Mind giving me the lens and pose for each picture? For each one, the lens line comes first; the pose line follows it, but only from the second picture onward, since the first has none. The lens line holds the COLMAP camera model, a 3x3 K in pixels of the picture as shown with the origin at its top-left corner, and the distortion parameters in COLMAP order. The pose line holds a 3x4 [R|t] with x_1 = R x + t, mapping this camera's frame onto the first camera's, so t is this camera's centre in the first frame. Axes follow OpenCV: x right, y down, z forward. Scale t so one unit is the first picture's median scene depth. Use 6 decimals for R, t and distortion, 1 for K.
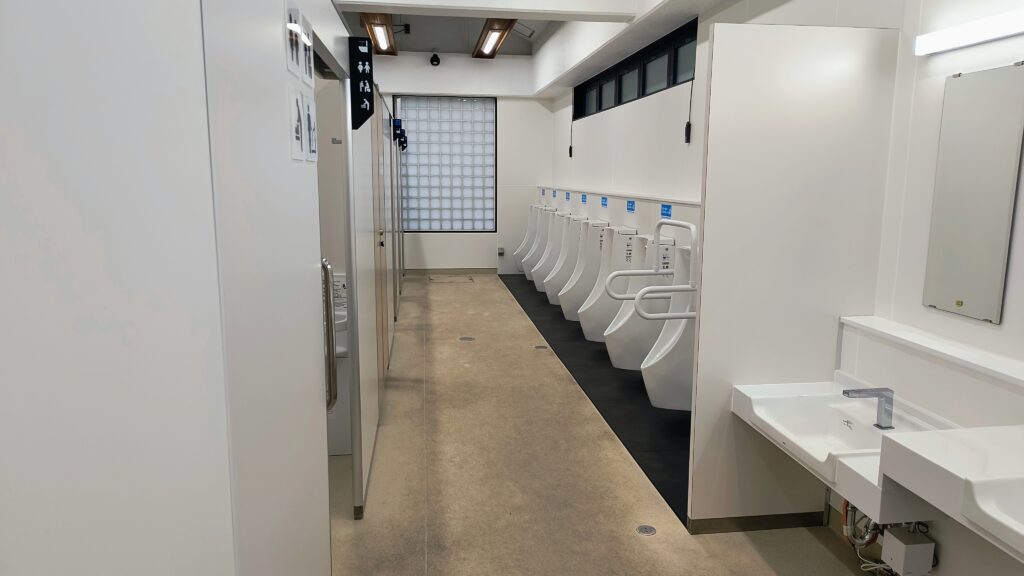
lens RADIAL K [[692.8, 0, 516.7], [0, 692.8, 288.1], [0, 0, 1]] dist [0.004769, -0.026609]
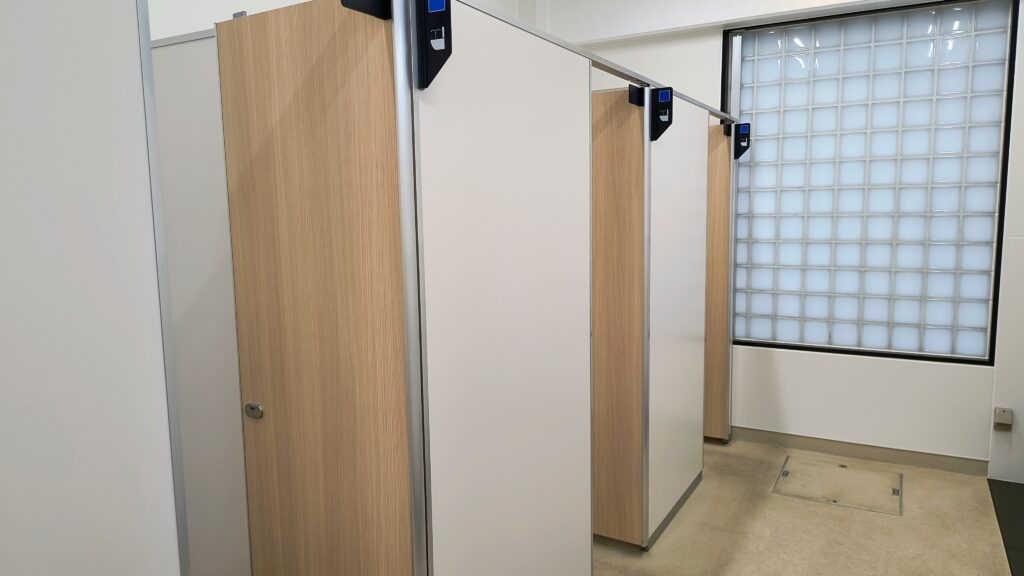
lens RADIAL K [[692.8, 0, 502.8], [0, 692.8, 297.8], [0, 0, 1]] dist [0.004769, -0.026609]
pose [[0.789486, 0.057569, -0.611063, -0.012942], [-0.073735, 0.997277, -0.001310, -0.097778], [0.609324, 0.046091, 0.791581, 0.559558]]
